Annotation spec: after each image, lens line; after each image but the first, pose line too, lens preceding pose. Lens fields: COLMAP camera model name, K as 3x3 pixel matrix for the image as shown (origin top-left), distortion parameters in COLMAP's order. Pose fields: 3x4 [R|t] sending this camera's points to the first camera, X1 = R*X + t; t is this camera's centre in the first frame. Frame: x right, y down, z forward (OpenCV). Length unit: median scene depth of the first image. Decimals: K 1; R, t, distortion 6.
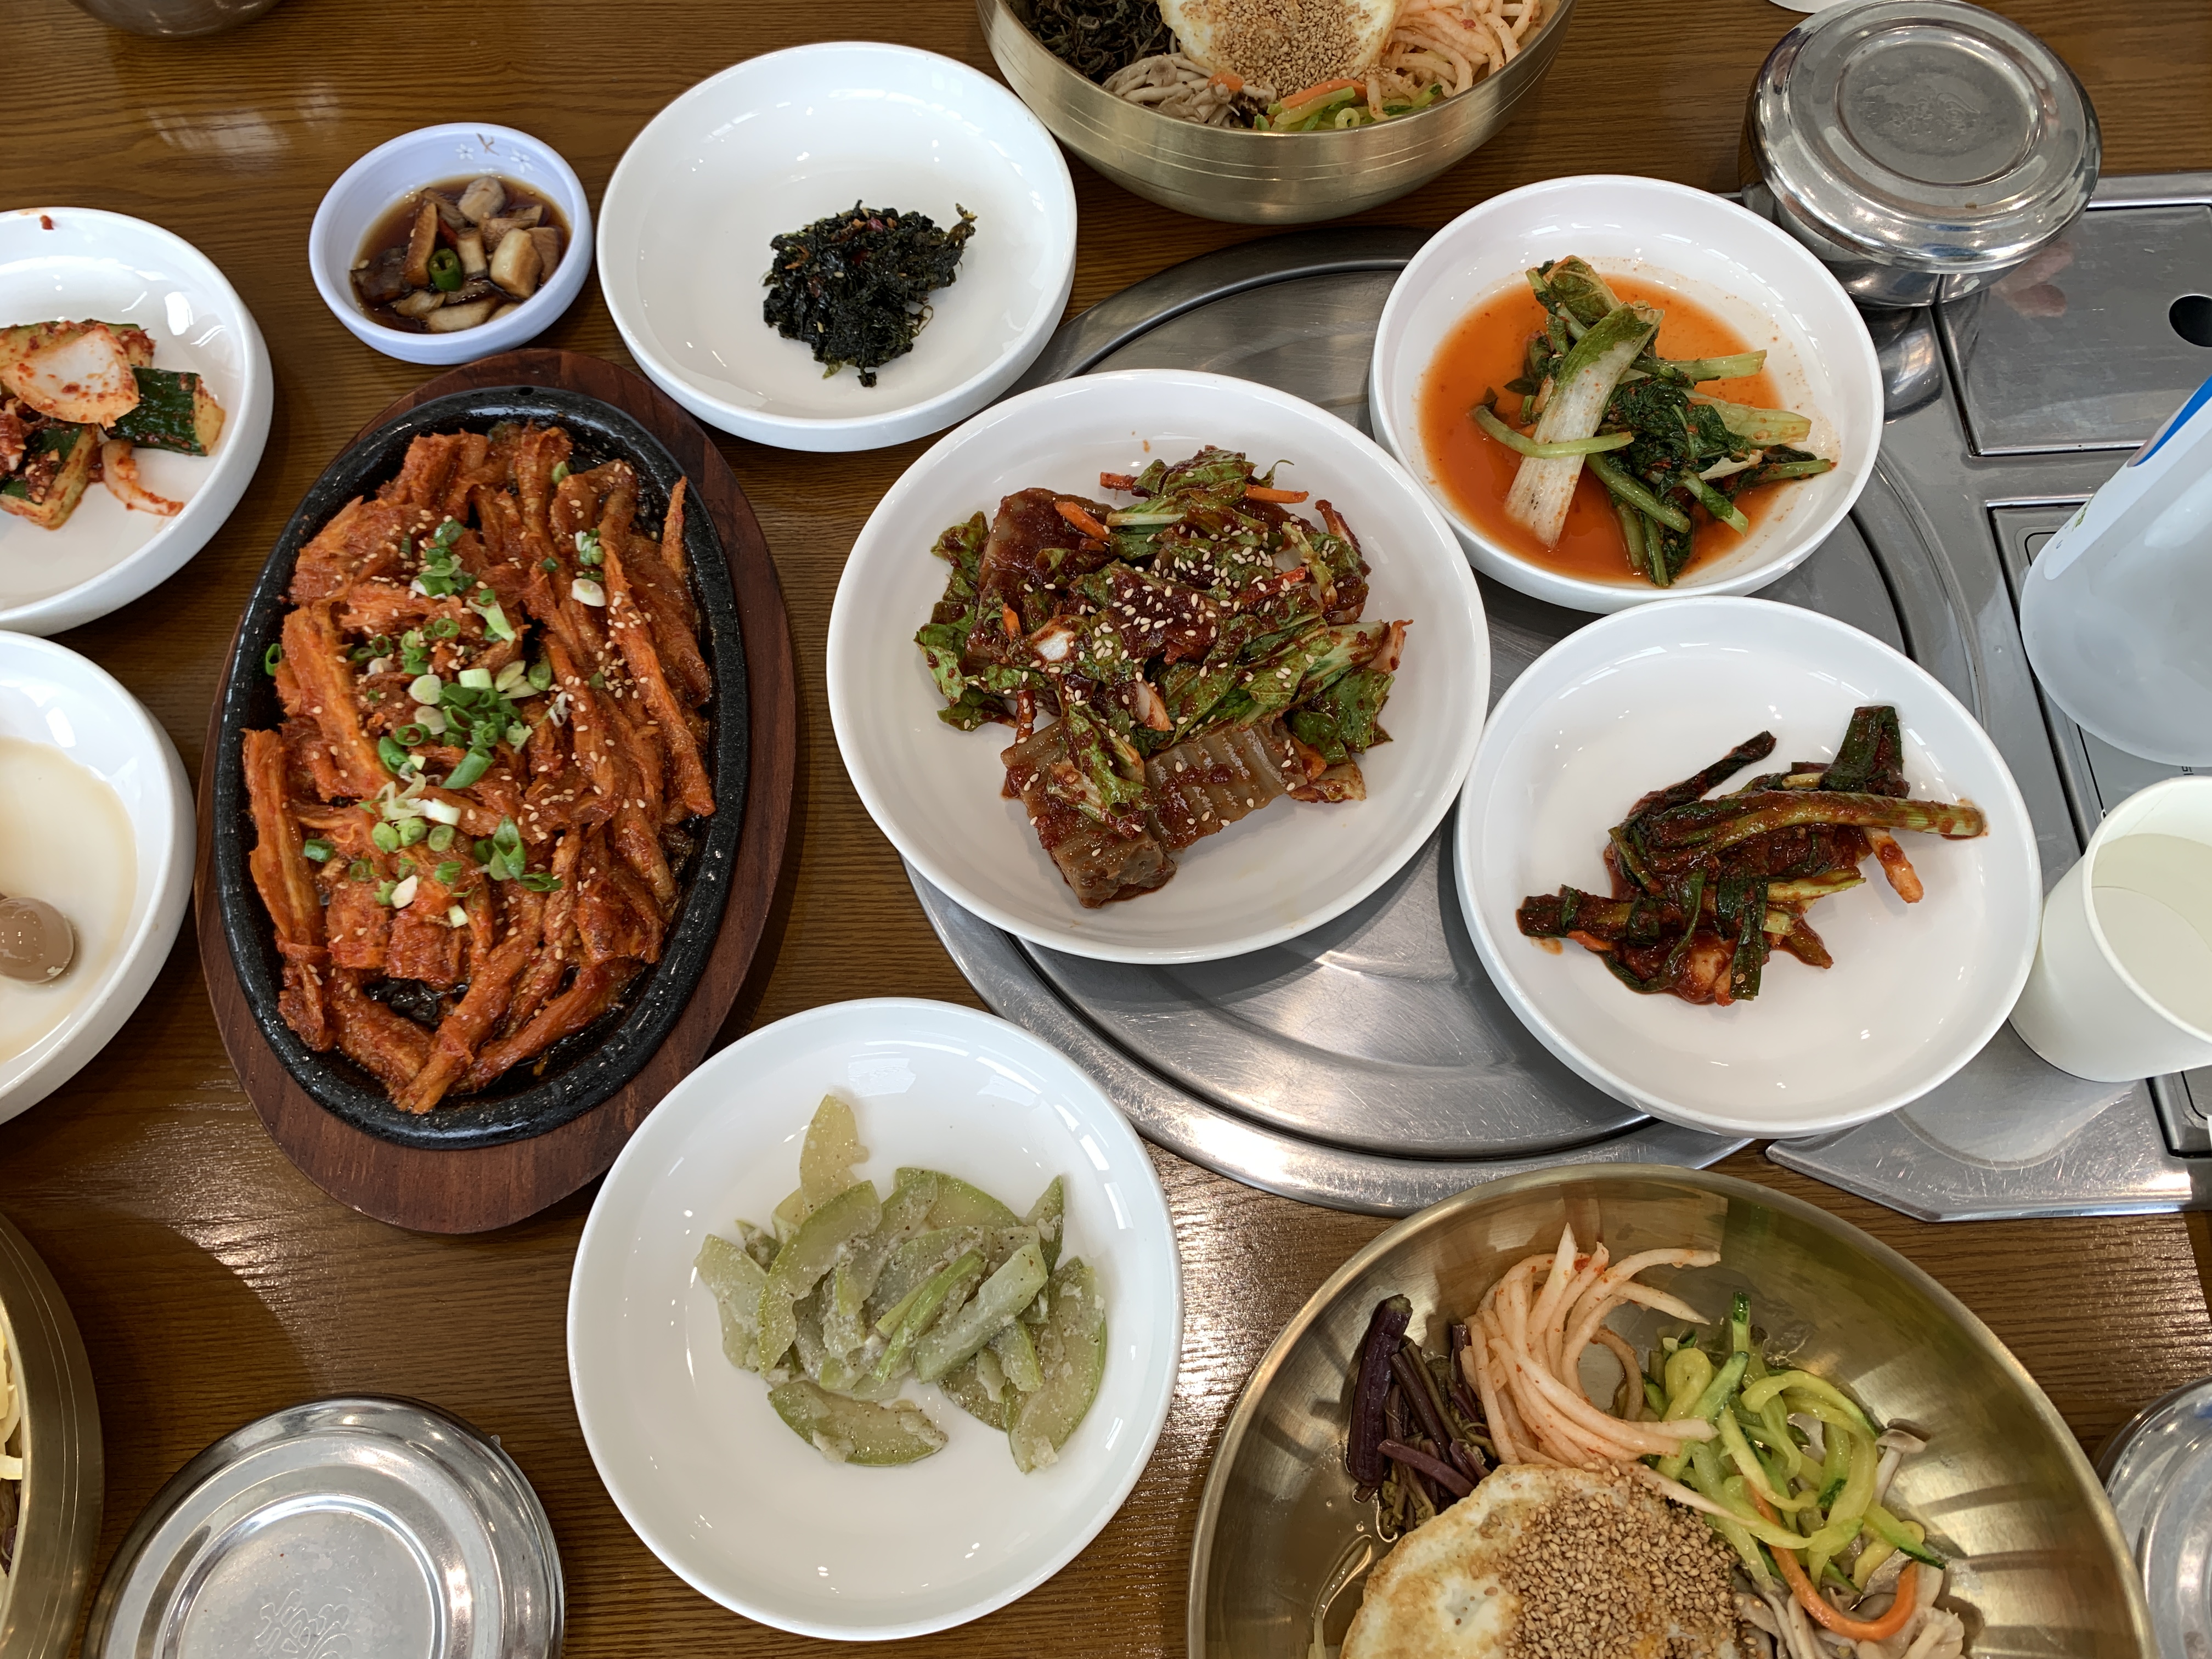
lens RADIAL K [[1642.2, 0, 1106.0], [0, 1642.2, 829.5], [0, 0, 1]] dist [0.057657, -0.085528]
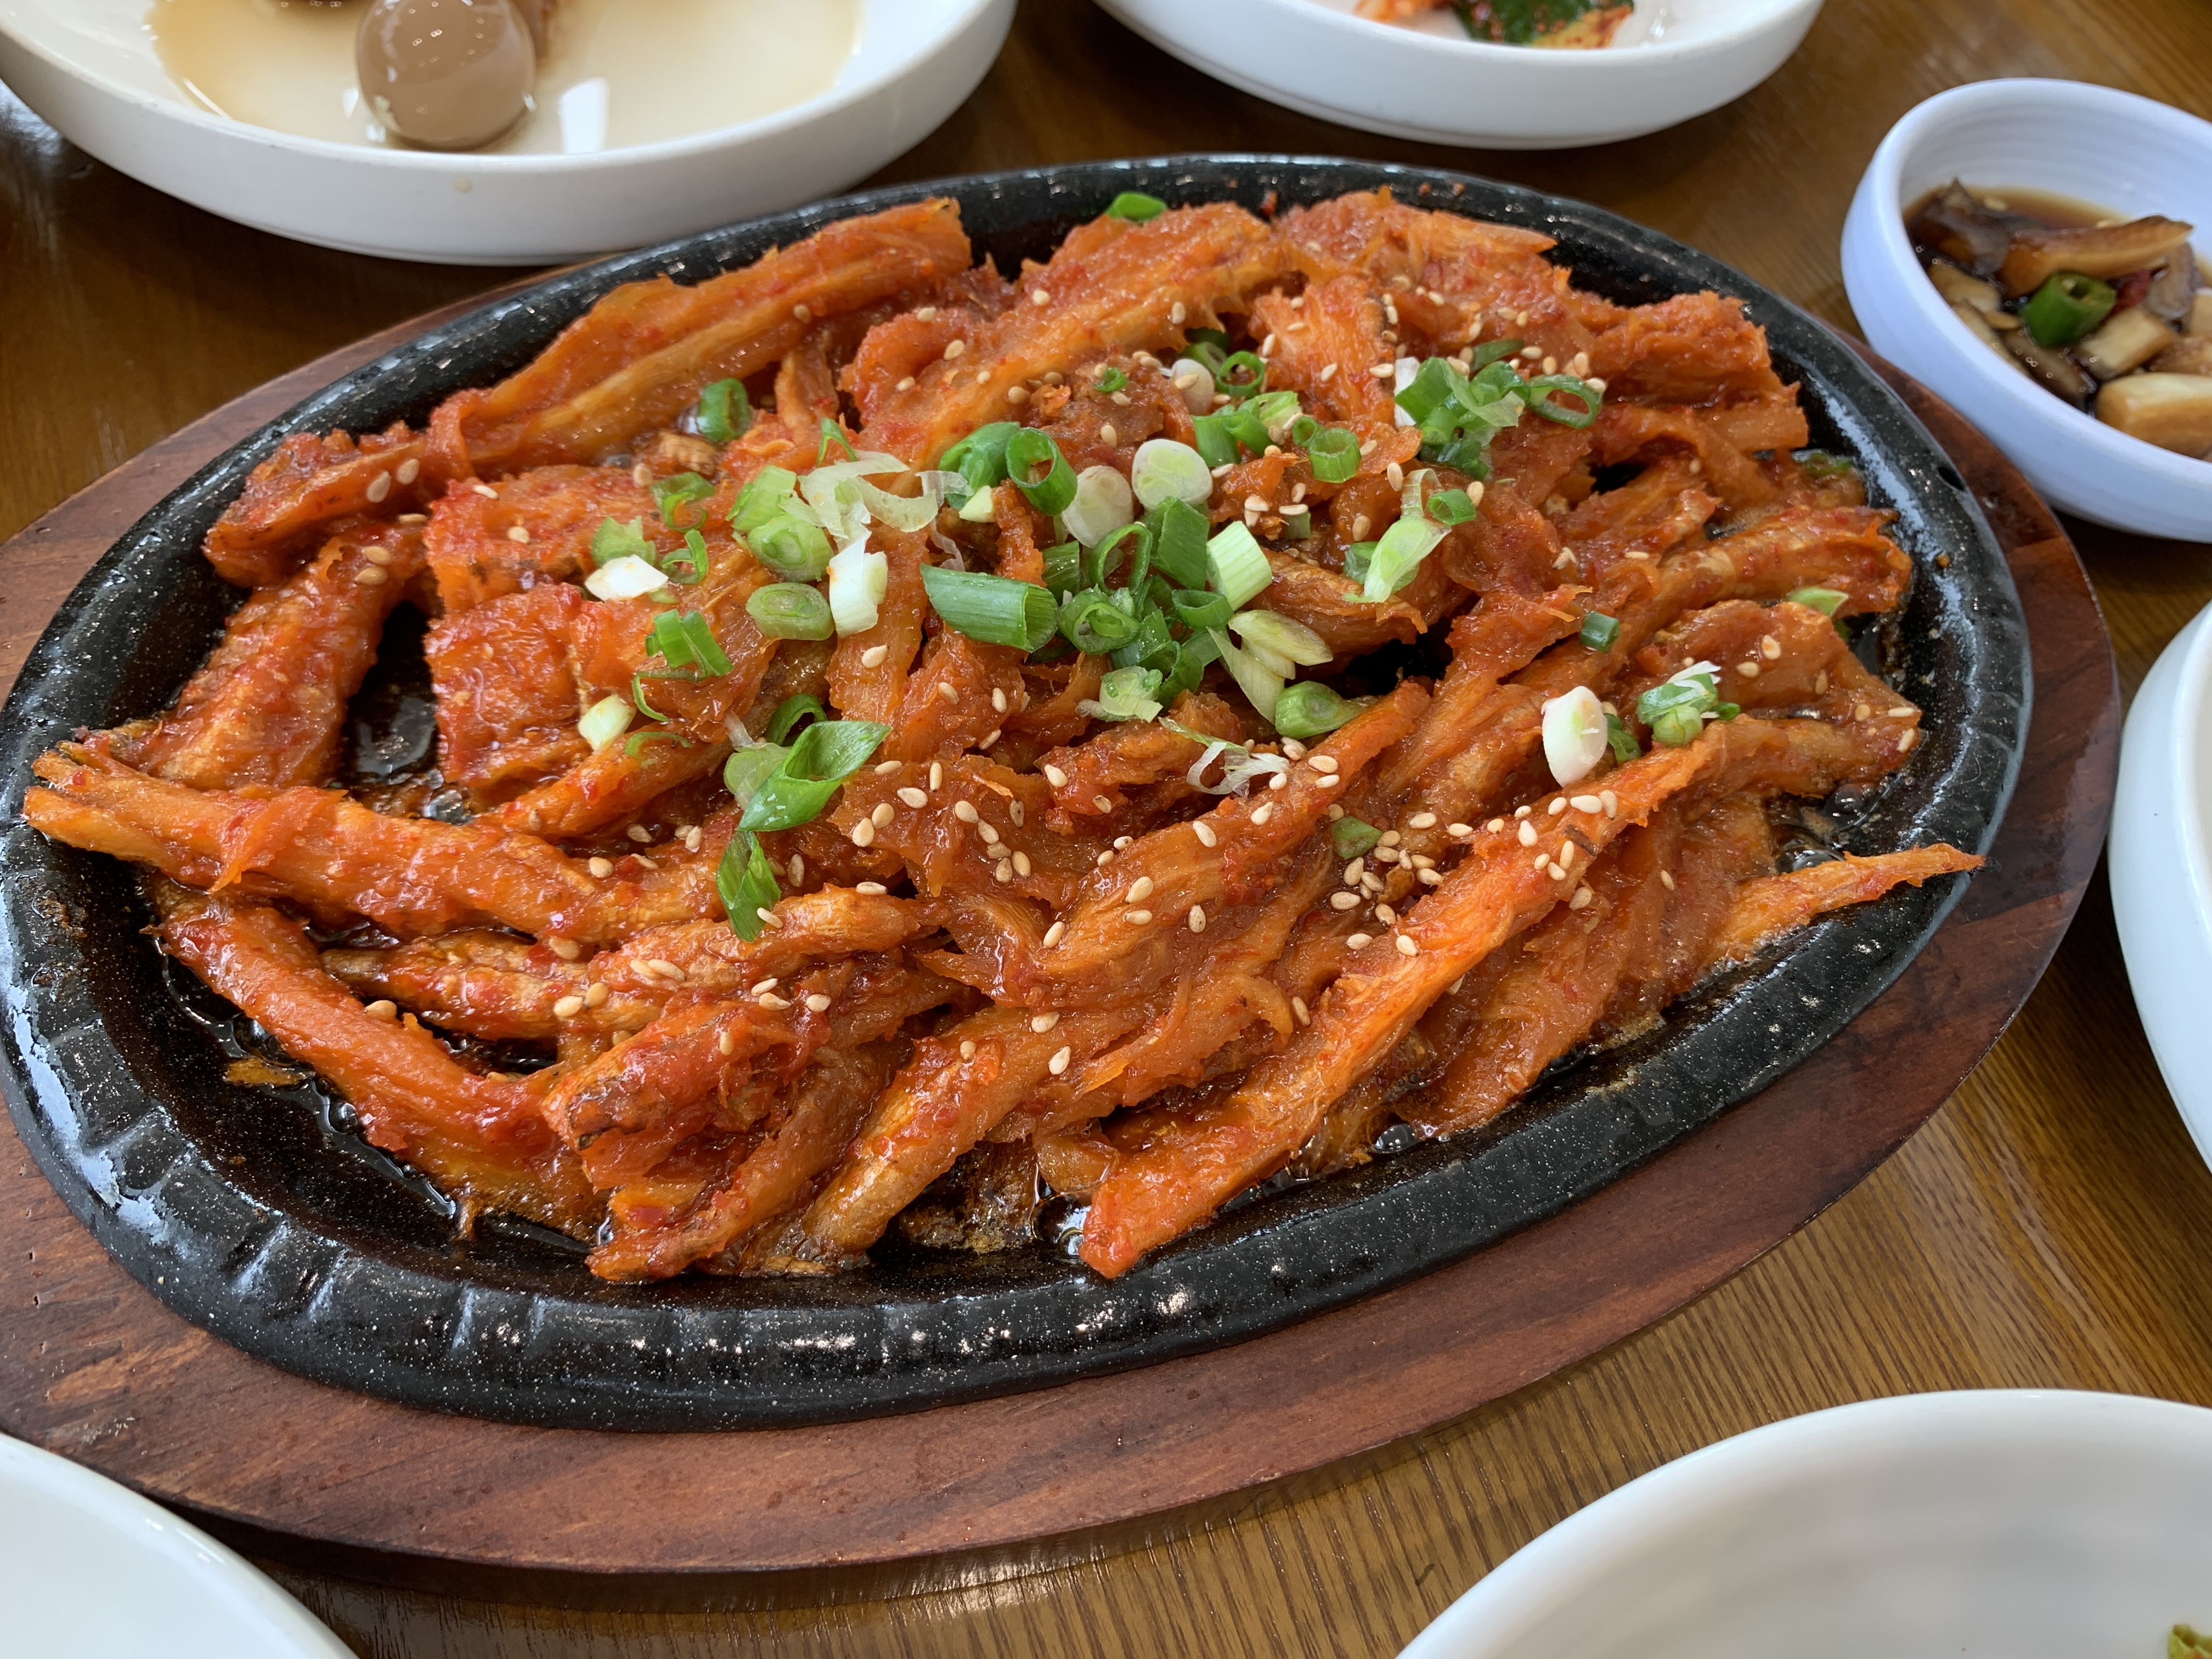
lens RADIAL K [[1789.1, 0, 1106.0], [0, 1789.1, 829.5], [0, 0, 1]] dist [0.030085, -0.128877]
pose [[0.308608, 0.836365, -0.453050, -0.154058], [-0.931713, 0.361688, 0.033041, -0.054703], [0.191497, 0.411916, 0.890873, 0.660282]]
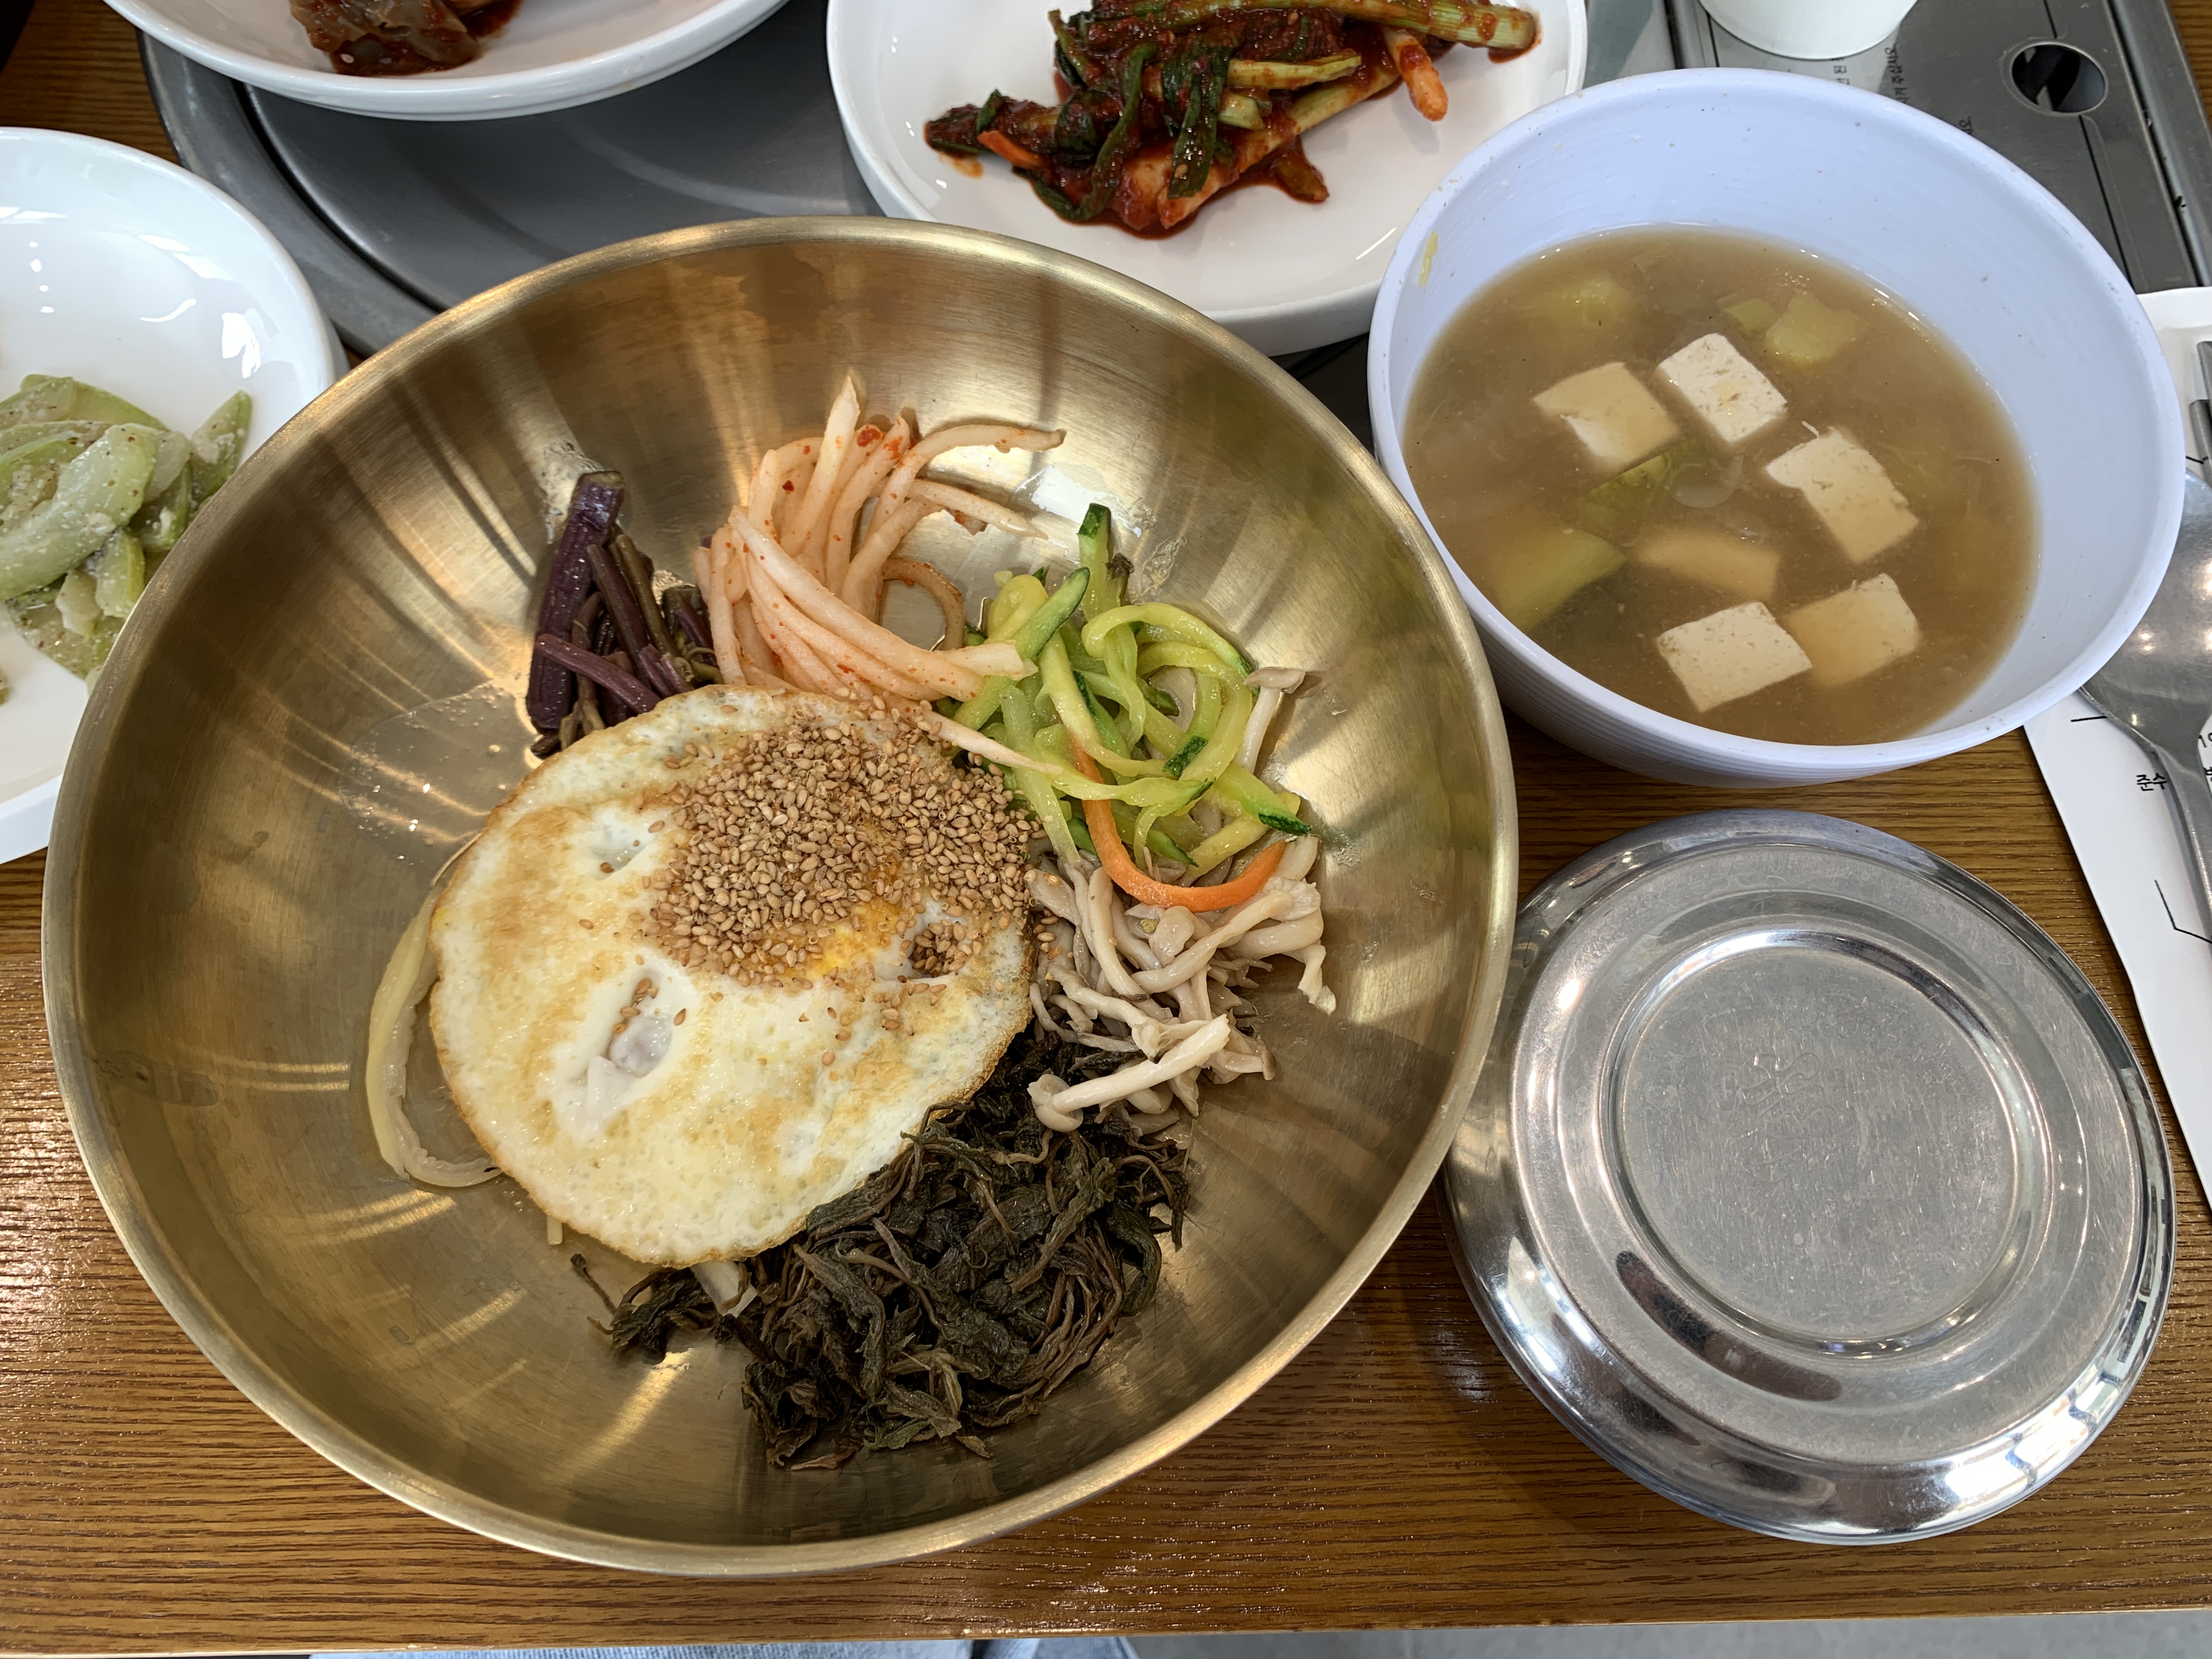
lens RADIAL K [[1607.9, 0, 1106.0], [0, 1607.9, 829.5], [0, 0, 1]] dist [0.064258, -0.084661]
pose [[0.998568, 0.047598, 0.024429, 0.336563], [-0.047665, 0.998861, 0.002157, 0.374997], [-0.024299, -0.003318, 0.999699, 0.263703]]
